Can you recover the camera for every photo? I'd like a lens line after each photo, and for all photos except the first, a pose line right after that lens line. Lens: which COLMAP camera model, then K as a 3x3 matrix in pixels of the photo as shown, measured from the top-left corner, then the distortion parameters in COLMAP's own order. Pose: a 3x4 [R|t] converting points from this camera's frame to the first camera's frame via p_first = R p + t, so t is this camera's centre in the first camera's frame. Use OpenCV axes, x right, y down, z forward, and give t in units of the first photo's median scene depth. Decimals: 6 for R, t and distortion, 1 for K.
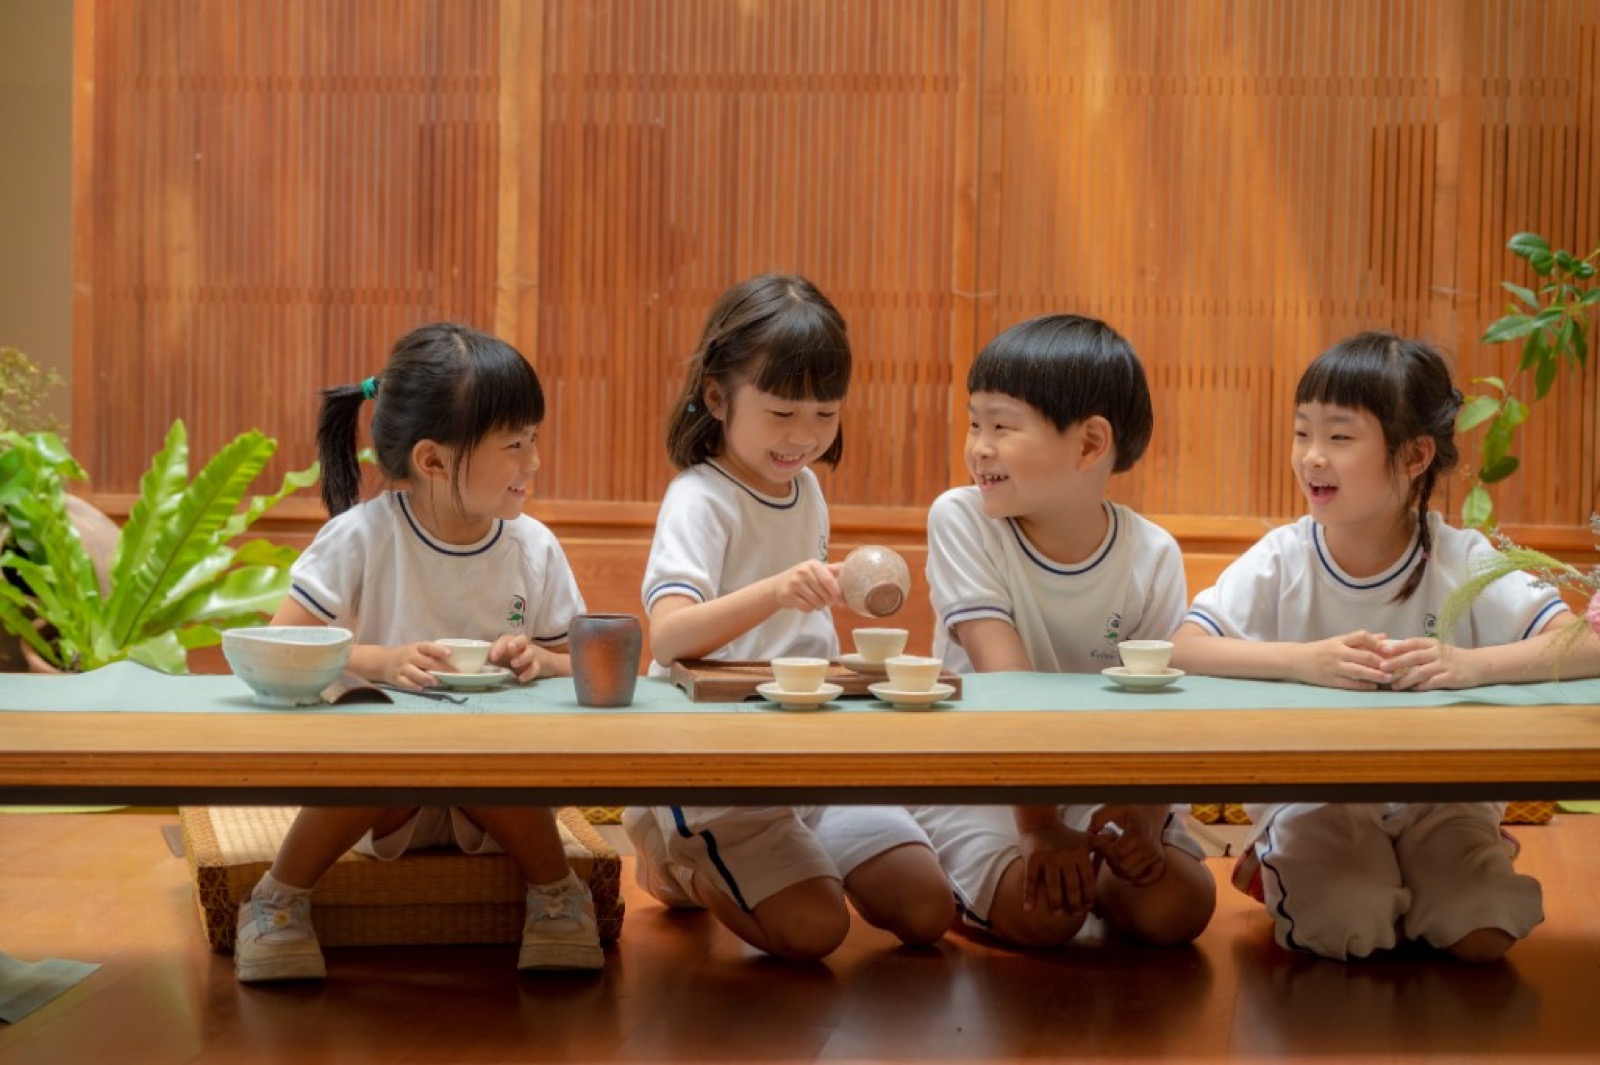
lens RADIAL K [[3609.8, 0, 800.0], [0, 3609.8, 532.5], [0, 0, 1]] dist [0.030855, 0.086666]
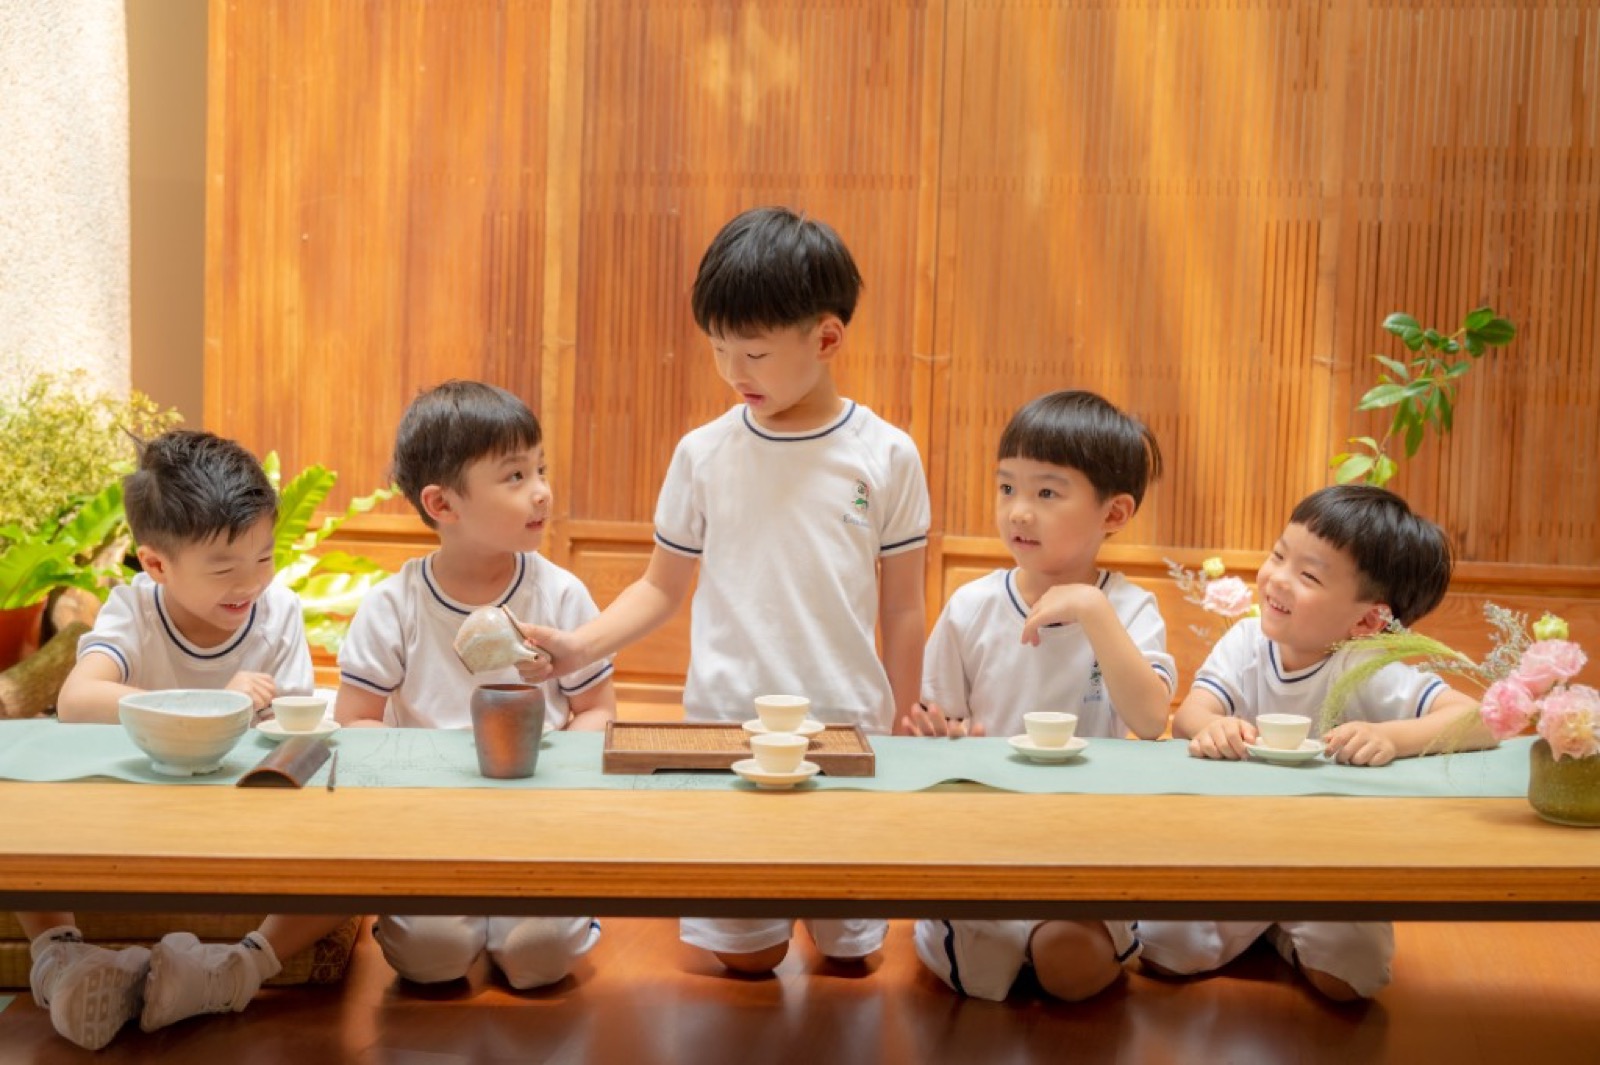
lens RADIAL K [[2239.8, 0, 800.0], [0, 2239.8, 532.5], [0, 0, 1]] dist [0.011209, -0.004776]
pose [[0.998886, 0.017425, -0.043852, 0.039307], [-0.016598, 0.999679, 0.019145, -0.021481], [0.044171, -0.018396, 0.998855, 0.253583]]
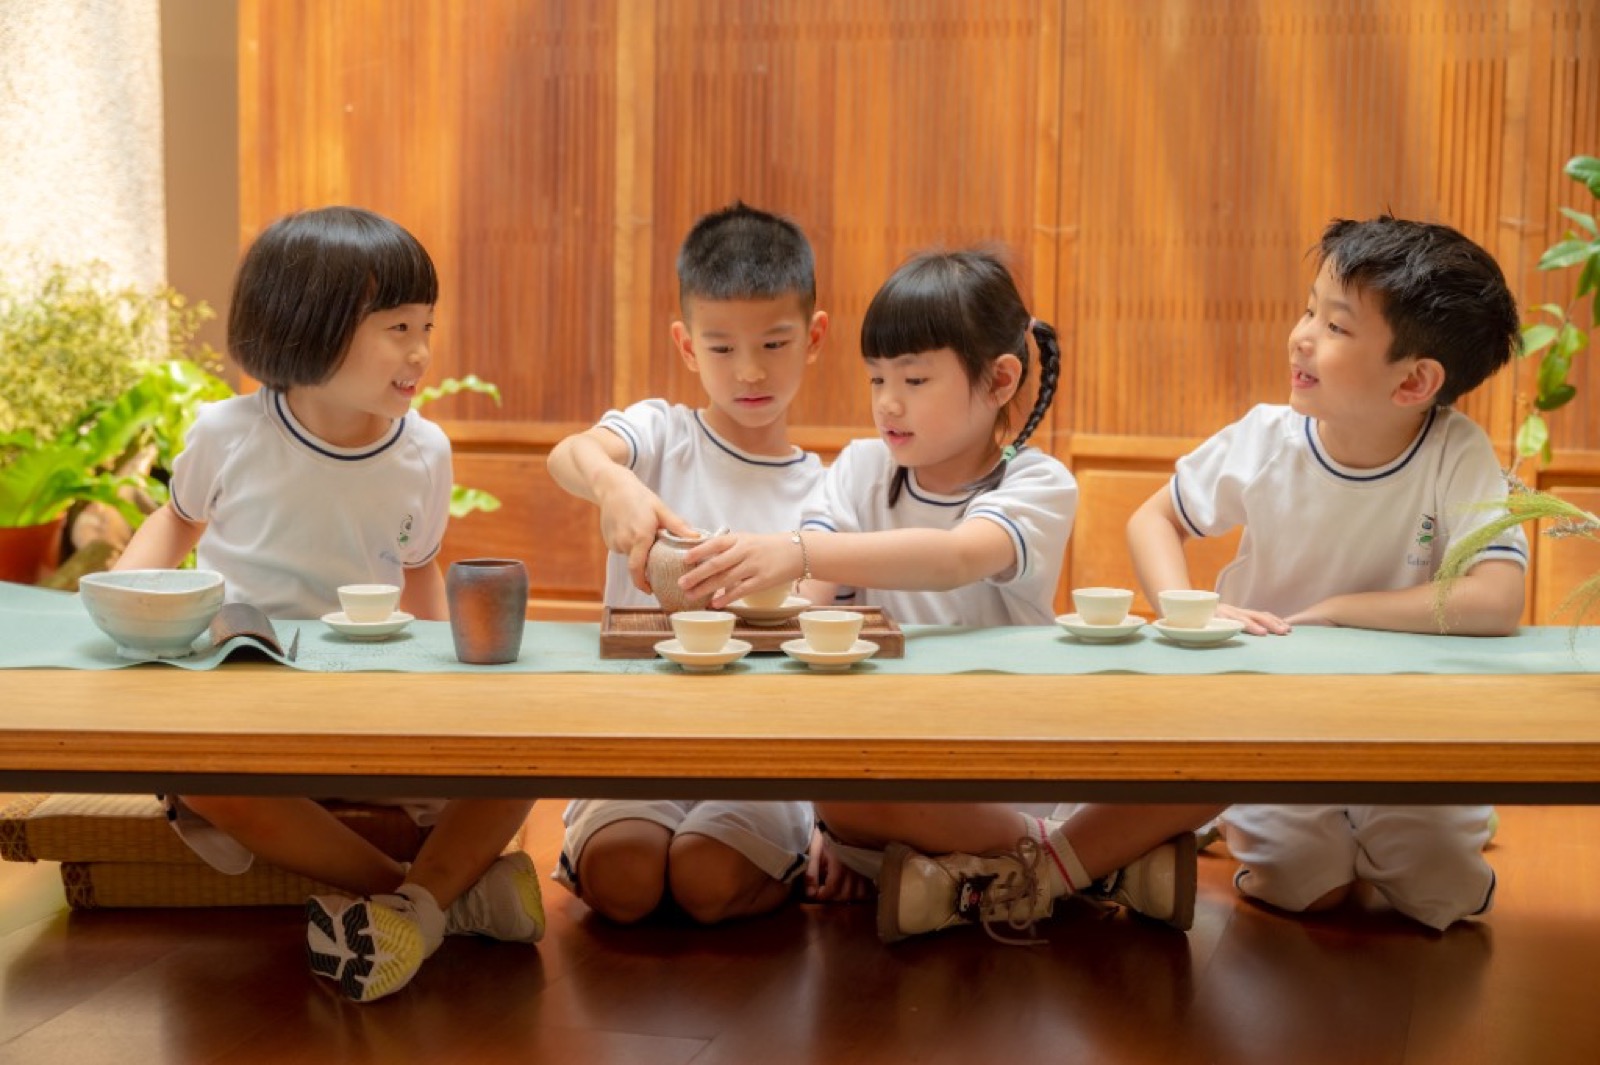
lens RADIAL K [[2599.8, 0, 800.0], [0, 2599.8, 532.5], [0, 0, 1]] dist [0.026443, -0.037838]
pose [[0.992974, 0.007871, -0.118069, 0.066097], [-0.003537, 0.999314, 0.036875, -0.005544], [0.118278, -0.036198, 0.992320, 0.241362]]
